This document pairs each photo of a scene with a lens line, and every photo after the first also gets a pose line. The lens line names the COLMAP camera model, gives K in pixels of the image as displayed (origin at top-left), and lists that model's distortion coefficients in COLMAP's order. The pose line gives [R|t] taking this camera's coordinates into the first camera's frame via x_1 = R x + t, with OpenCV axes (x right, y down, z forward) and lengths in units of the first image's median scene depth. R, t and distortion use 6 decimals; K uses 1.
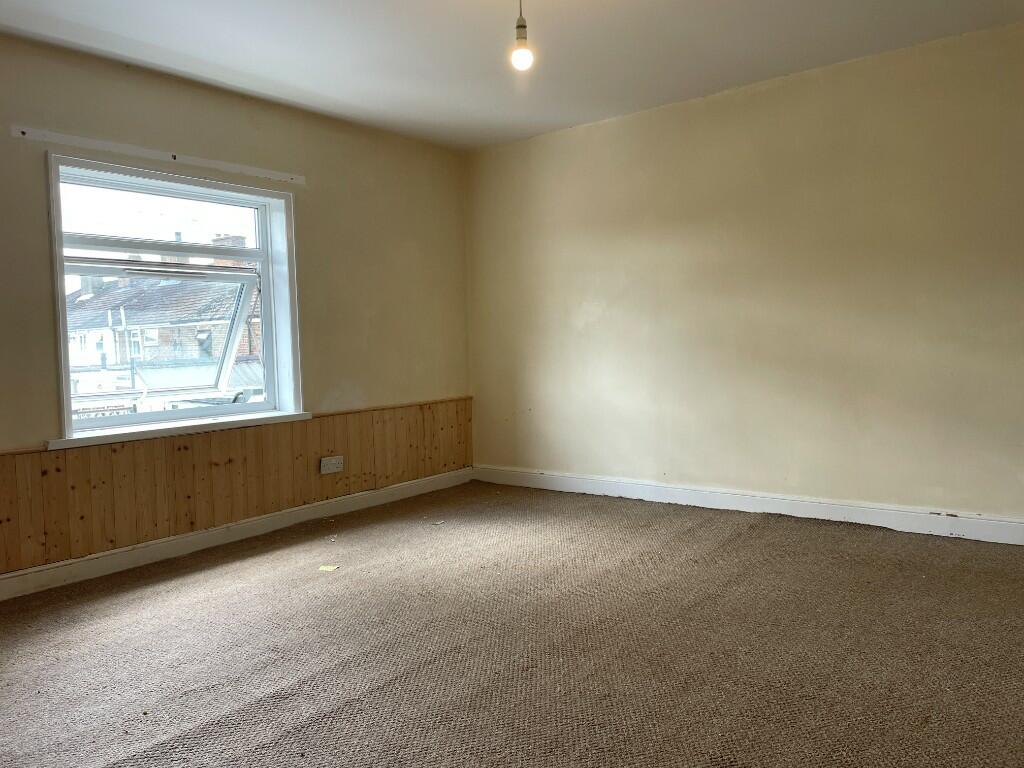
lens RADIAL K [[771.4, 0, 517.3], [0, 771.4, 378.1], [0, 0, 1]] dist [0.098091, -0.122502]
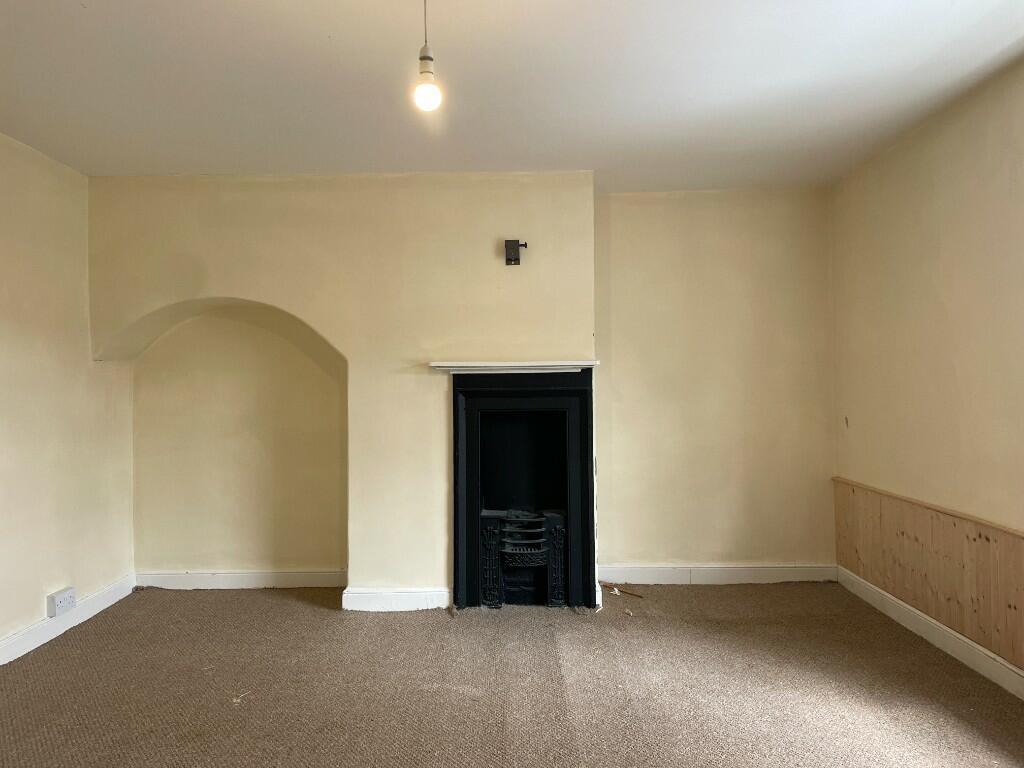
lens RADIAL K [[771.4, 0, 517.3], [0, 771.4, 378.1], [0, 0, 1]] dist [0.098091, -0.122502]
pose [[-0.793146, 0.038296, -0.607826, 0.265129], [0.006163, 0.998475, 0.054867, -0.106972], [0.609000, 0.039772, -0.792172, 1.078722]]
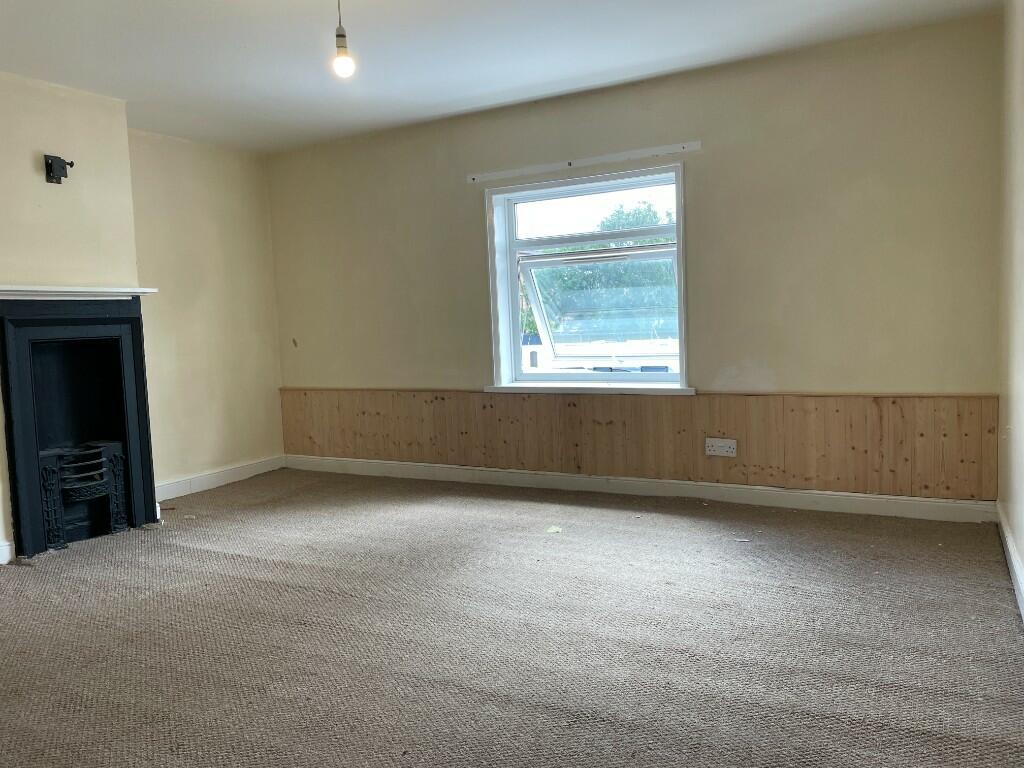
lens RADIAL K [[771.4, 0, 517.3], [0, 771.4, 378.1], [0, 0, 1]] dist [0.098091, -0.122502]
pose [[0.162543, 0.099540, -0.981668, 0.698467], [-0.014409, 0.995032, 0.098509, -0.066047], [0.986596, -0.001867, 0.163169, 0.674000]]
